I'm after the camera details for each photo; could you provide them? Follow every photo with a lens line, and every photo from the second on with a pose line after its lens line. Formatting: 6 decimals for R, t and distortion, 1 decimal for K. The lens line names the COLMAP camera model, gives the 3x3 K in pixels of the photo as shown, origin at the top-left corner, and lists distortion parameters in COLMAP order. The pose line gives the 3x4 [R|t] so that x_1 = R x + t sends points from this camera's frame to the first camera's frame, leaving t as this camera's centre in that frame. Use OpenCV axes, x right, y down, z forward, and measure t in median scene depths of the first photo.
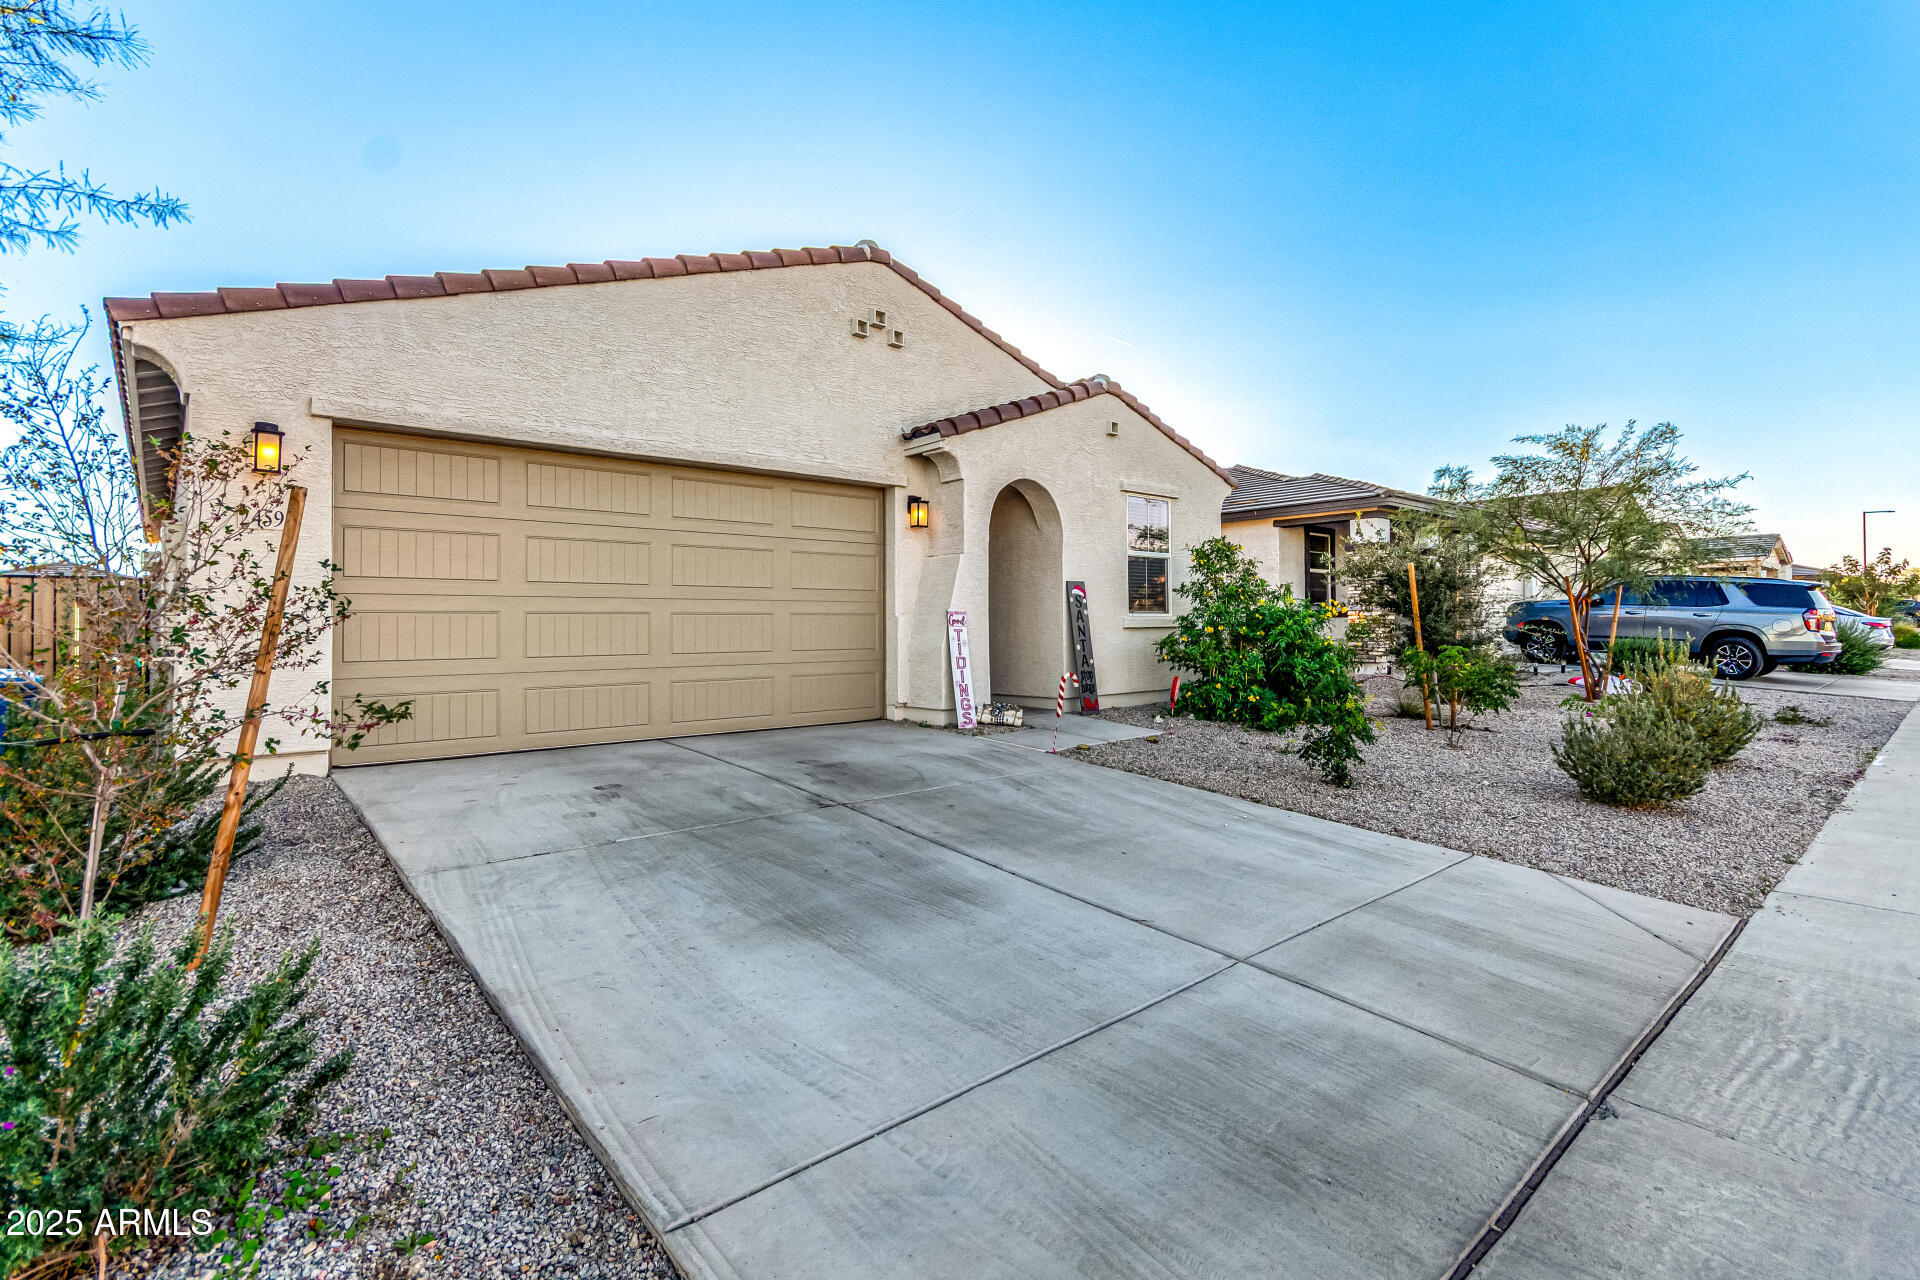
lens RADIAL K [[905.4, 0, 956.6], [0, 905.4, 618.6], [0, 0, 1]] dist [0.001362, 0.000111]
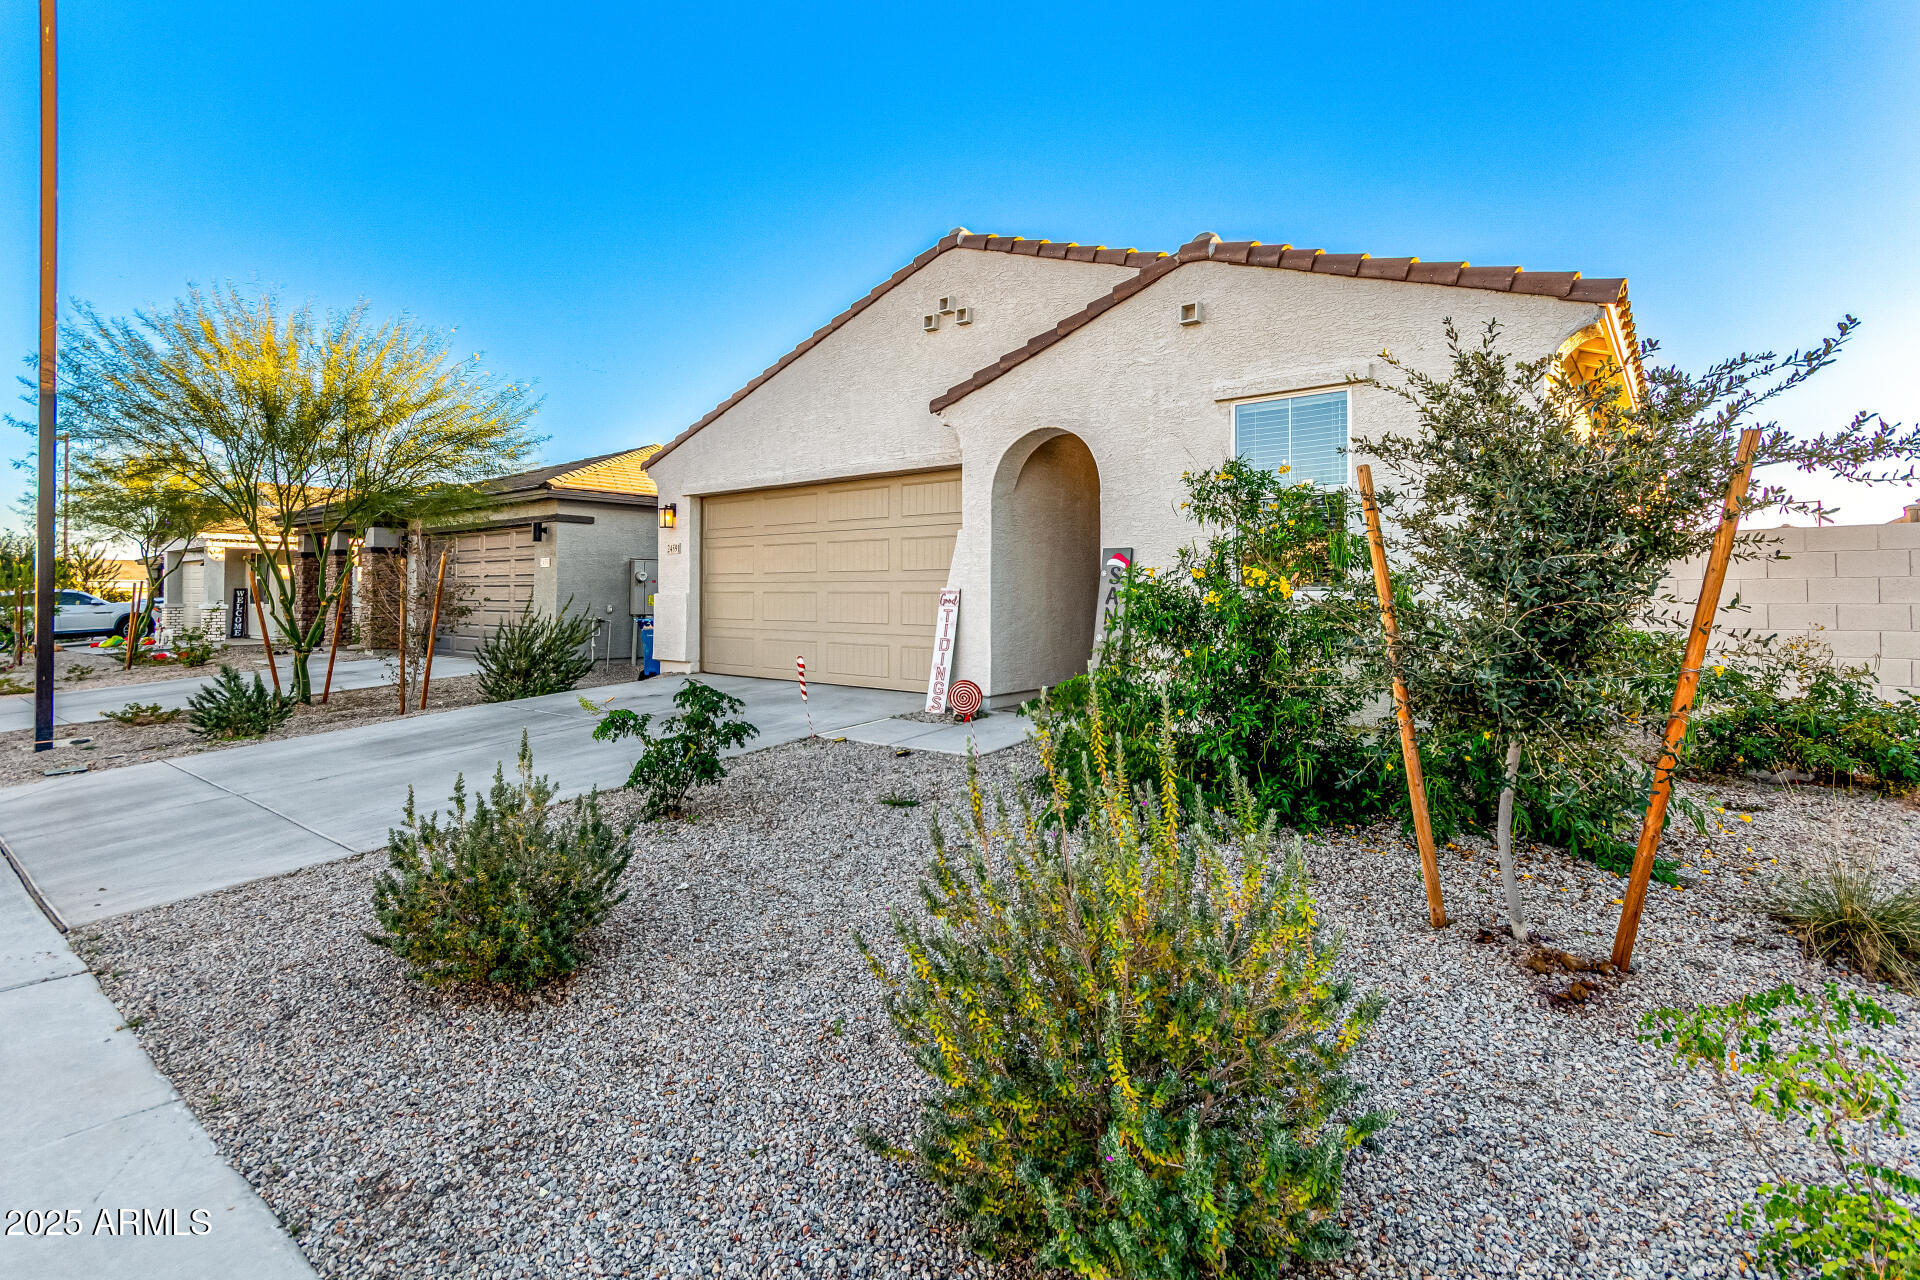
lens RADIAL K [[937.8, 0, 955.8], [0, 937.8, 588.5], [0, 0, 1]] dist [0.001698, 0.000091]
pose [[0.162621, -0.002138, -0.986686, 0.985442], [0.000807, 0.999998, -0.002034, -0.008100], [0.986688, -0.000465, 0.162622, 0.856728]]
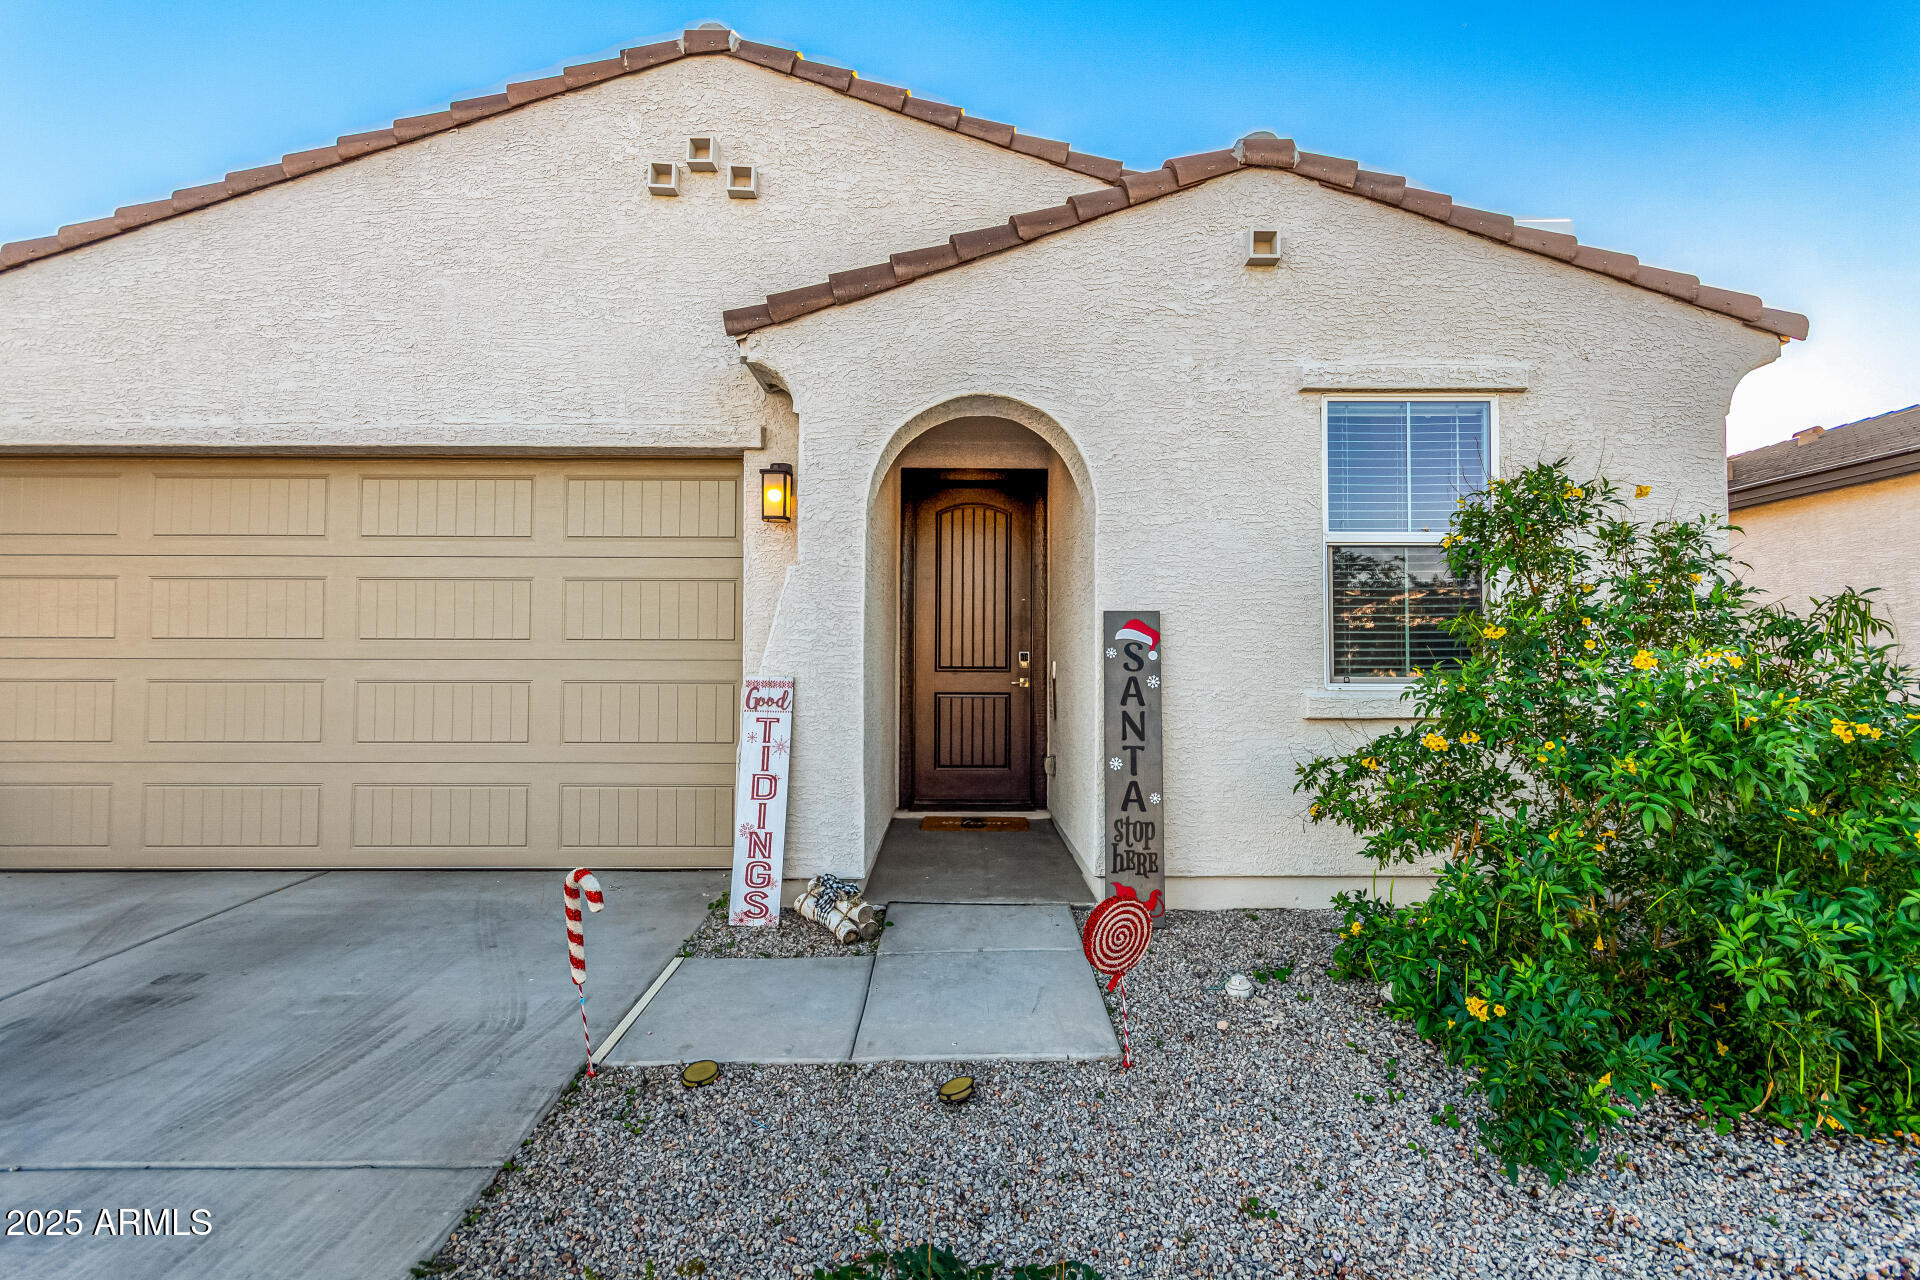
lens RADIAL K [[891.8, 0, 960.0], [0, 891.8, 640.0], [0, 0, 1]] dist [0.002834, 0.000341]
pose [[0.757653, -0.012059, -0.652546, 0.398896], [-0.001289, 0.999800, -0.019973, -0.020806], [0.652656, 0.015974, 0.757486, 0.706841]]
